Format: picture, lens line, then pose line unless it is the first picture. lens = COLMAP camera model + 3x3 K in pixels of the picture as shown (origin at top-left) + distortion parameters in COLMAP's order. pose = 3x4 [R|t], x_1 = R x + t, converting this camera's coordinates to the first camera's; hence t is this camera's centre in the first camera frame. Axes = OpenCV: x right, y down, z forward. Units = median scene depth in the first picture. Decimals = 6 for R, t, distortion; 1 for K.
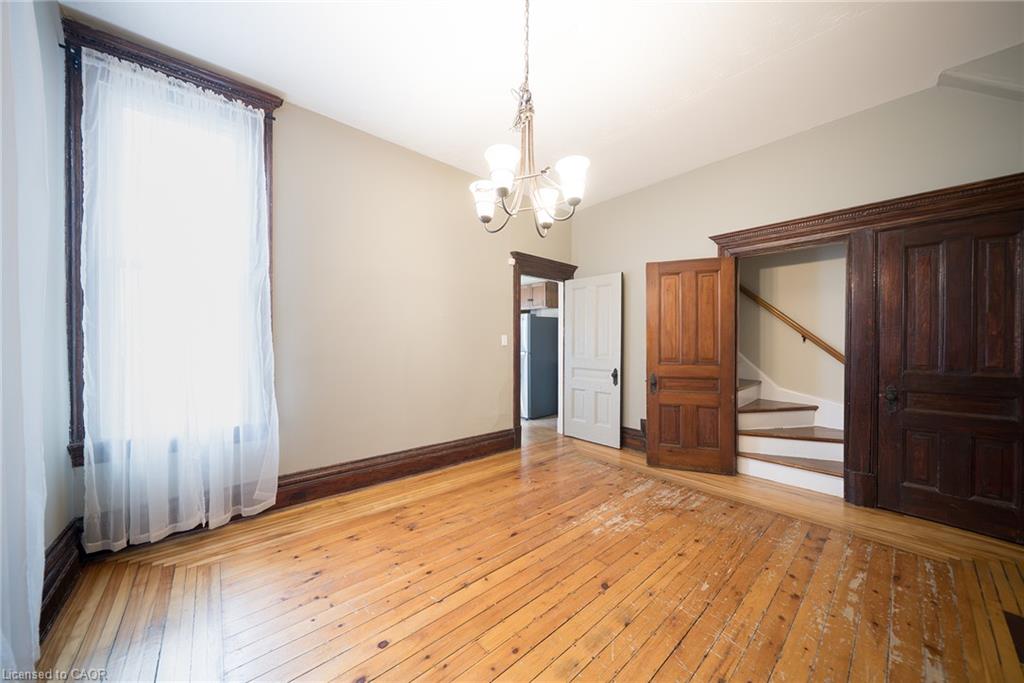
lens RADIAL K [[354.3, 0, 512.2], [0, 354.3, 344.4], [0, 0, 1]] dist [-0.006935, -0.000096]
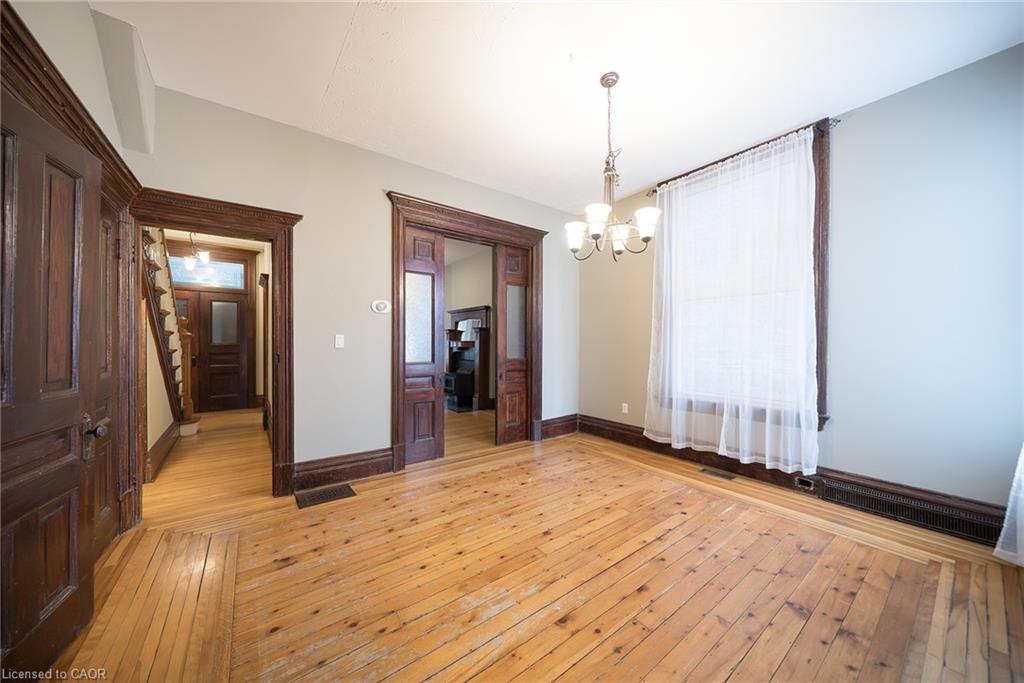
lens RADIAL K [[354.3, 0, 516.4], [0, 354.3, 341.6], [0, 0, 1]] dist [-0.006935, -0.000096]
pose [[-0.998079, -0.002116, 0.061924, 0.238266], [-0.001618, 0.999966, 0.008093, -0.010947], [-0.061939, 0.007977, -0.998048, 1.858427]]
